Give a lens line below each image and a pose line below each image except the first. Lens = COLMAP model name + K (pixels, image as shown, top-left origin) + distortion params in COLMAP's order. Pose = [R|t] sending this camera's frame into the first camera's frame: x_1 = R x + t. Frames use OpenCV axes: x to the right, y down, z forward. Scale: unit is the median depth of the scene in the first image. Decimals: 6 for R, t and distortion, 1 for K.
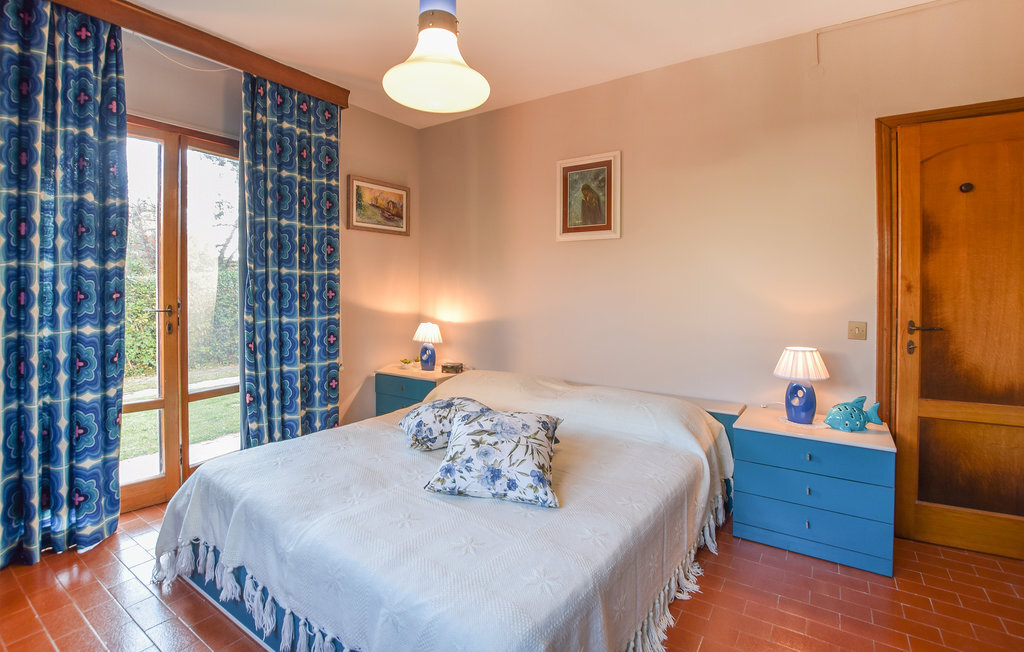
lens RADIAL K [[475.9, 0, 523.1], [0, 475.9, 316.6], [0, 0, 1]] dist [-0.016716, 0.000116]
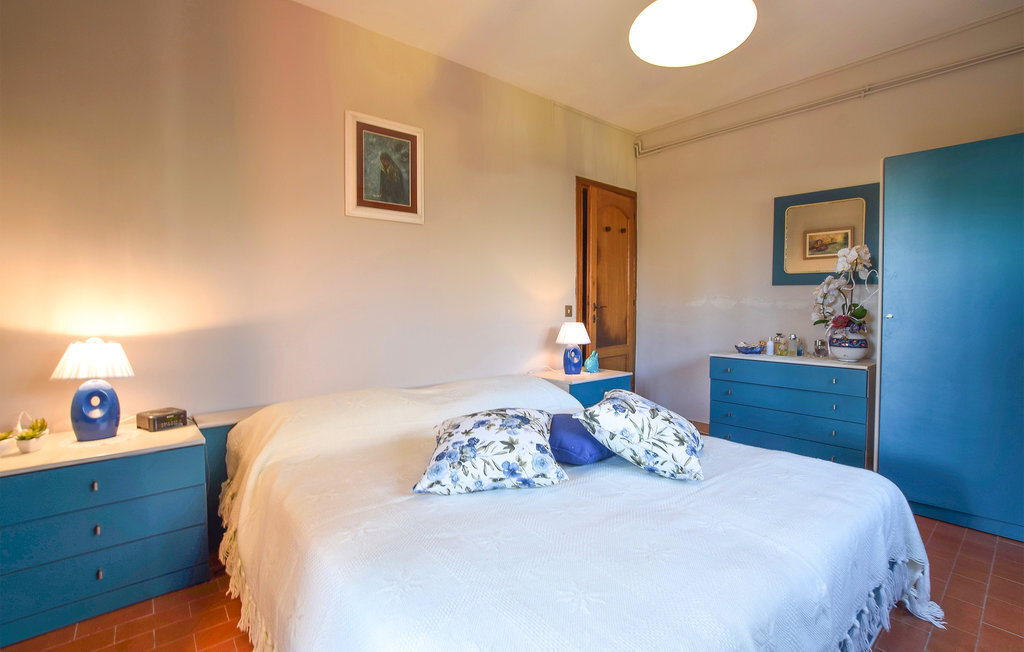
lens RADIAL K [[475.9, 0, 523.1], [0, 475.9, 316.6], [0, 0, 1]] dist [-0.016716, 0.000116]
pose [[0.274598, -0.045486, 0.960483, -0.631246], [0.040936, 0.998528, 0.035584, -0.009619], [-0.960687, 0.029547, 0.276056, 0.553081]]
